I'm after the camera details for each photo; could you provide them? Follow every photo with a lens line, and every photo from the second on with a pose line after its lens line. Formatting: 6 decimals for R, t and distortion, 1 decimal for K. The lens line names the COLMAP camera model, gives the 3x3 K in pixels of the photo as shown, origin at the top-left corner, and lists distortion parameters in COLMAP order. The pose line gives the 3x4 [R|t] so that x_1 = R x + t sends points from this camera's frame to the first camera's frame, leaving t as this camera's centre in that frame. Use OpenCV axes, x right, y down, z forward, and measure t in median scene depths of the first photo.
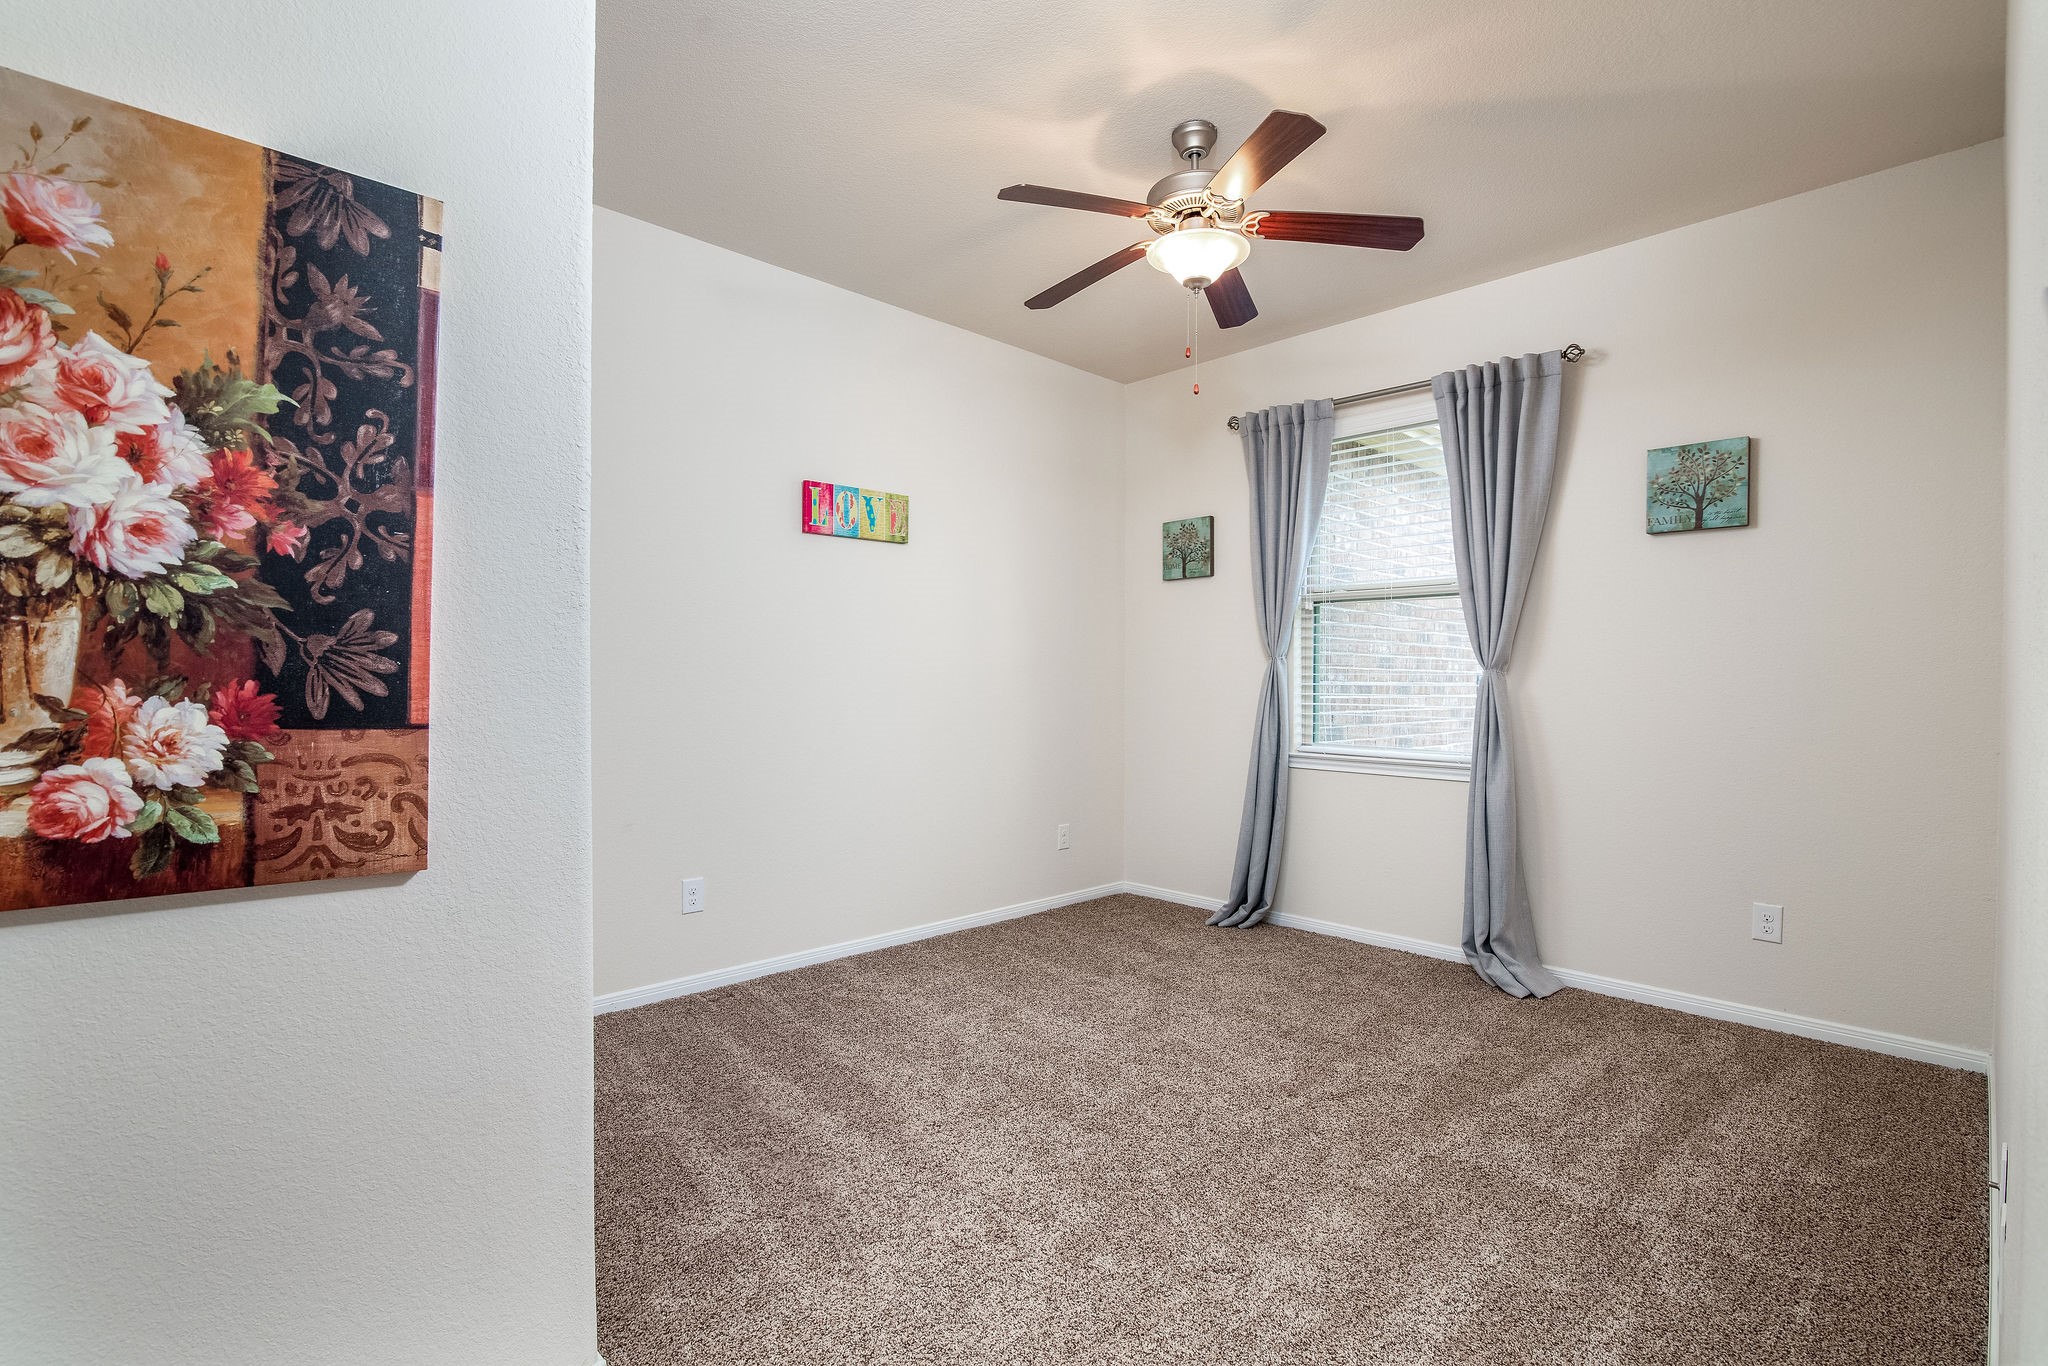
lens RADIAL K [[936.9, 0, 1021.9], [0, 936.9, 690.0], [0, 0, 1]] dist [-0.012088, -0.000043]
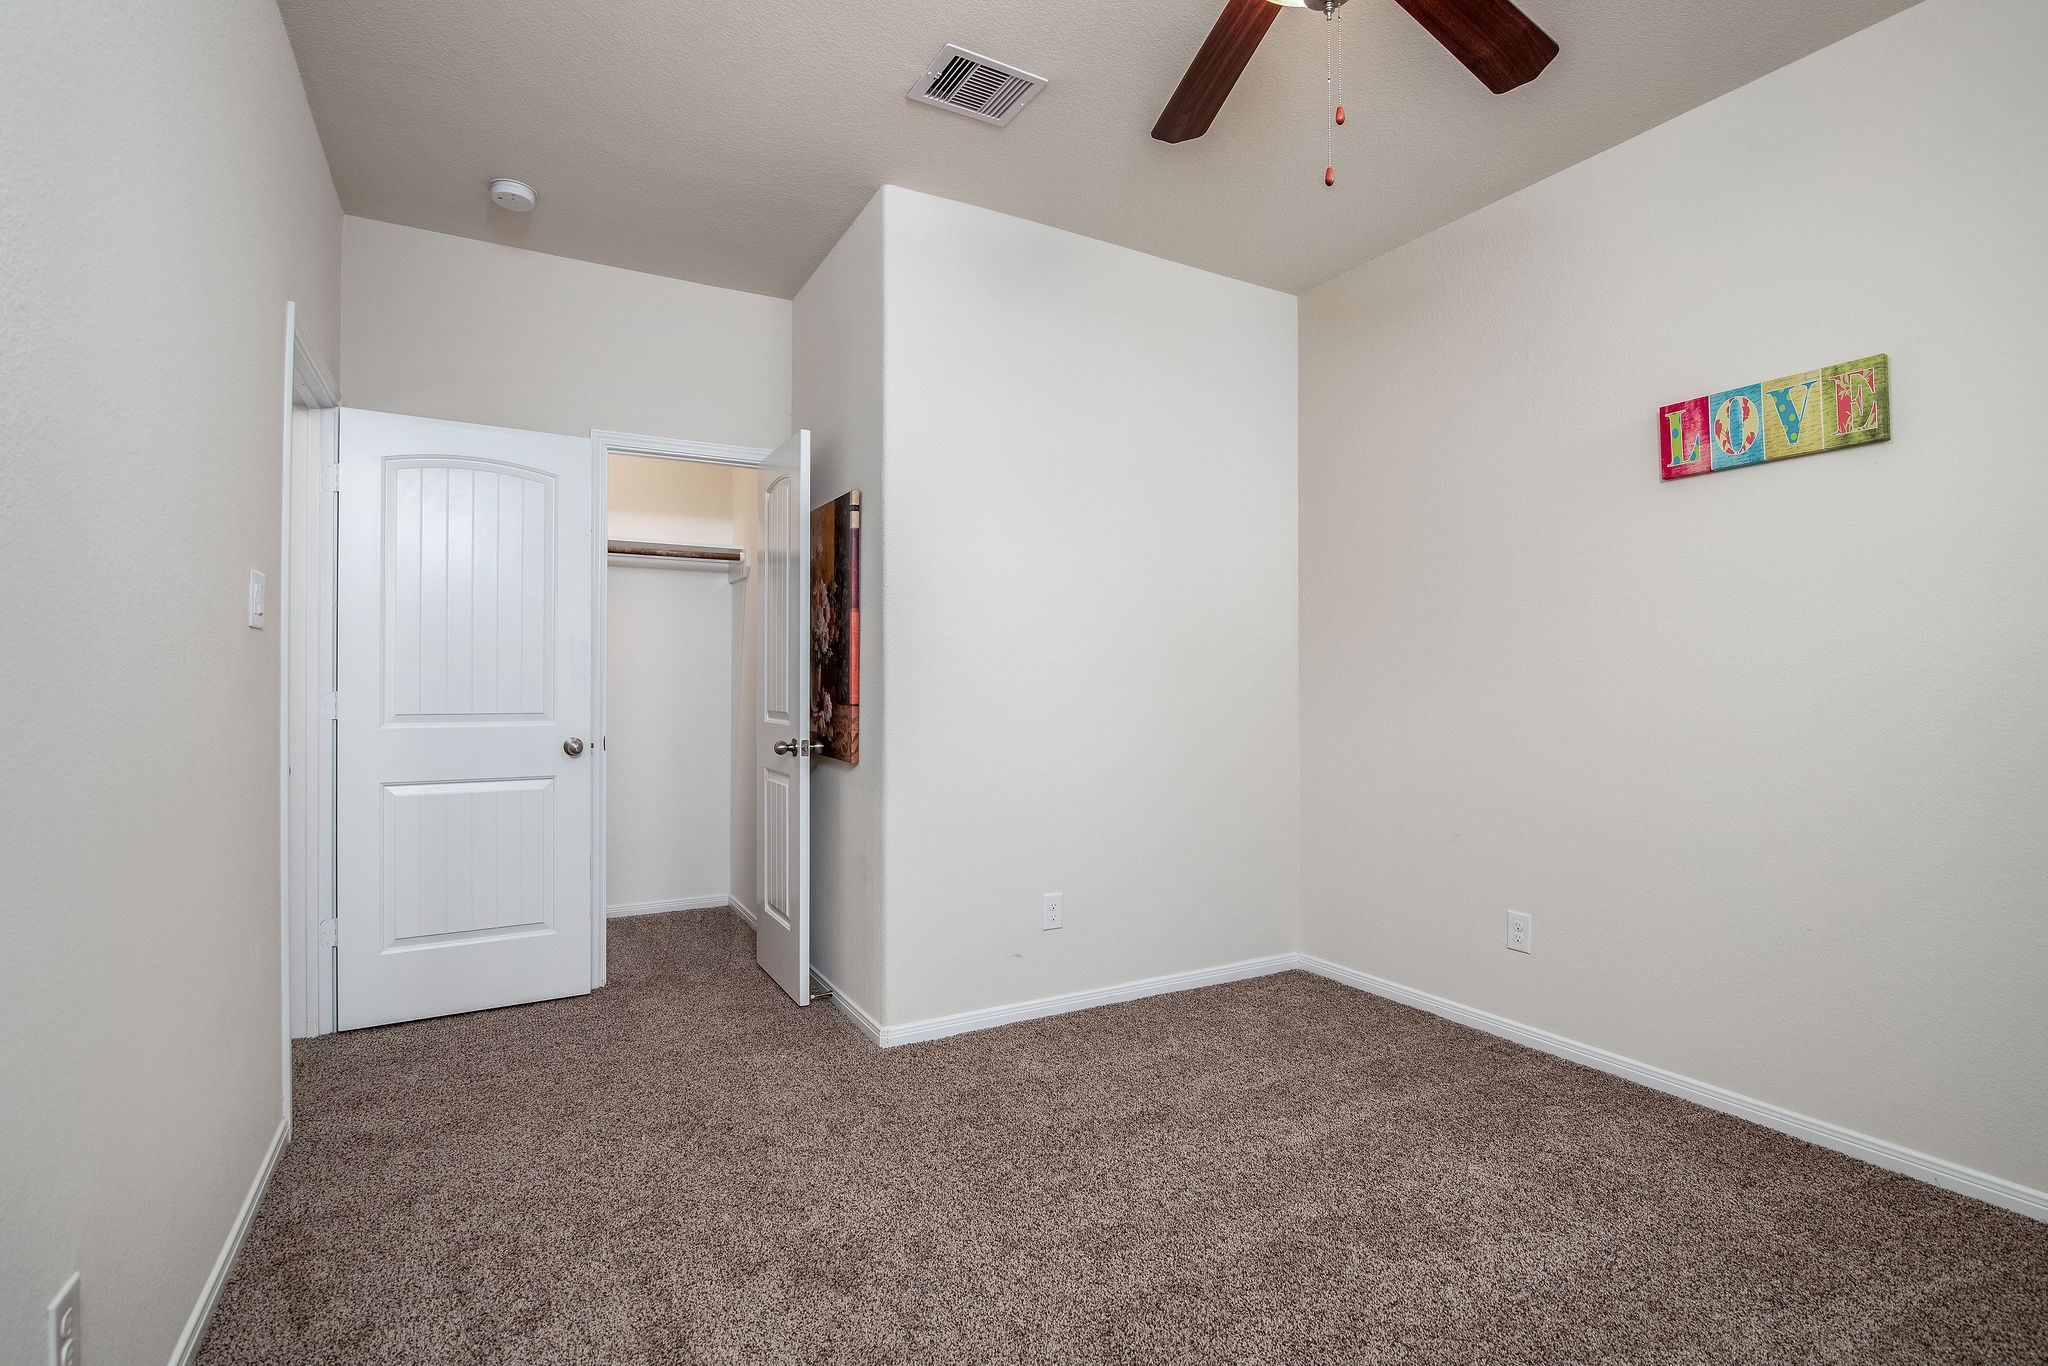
lens RADIAL K [[936.9, 0, 1017.3], [0, 936.9, 678.4], [0, 0, 1]] dist [-0.012088, -0.000043]
pose [[-0.238480, -0.012312, -0.971069, 0.559836], [-0.013405, 0.999866, -0.009384, -0.004009], [0.971055, 0.010780, -0.238613, 0.675857]]
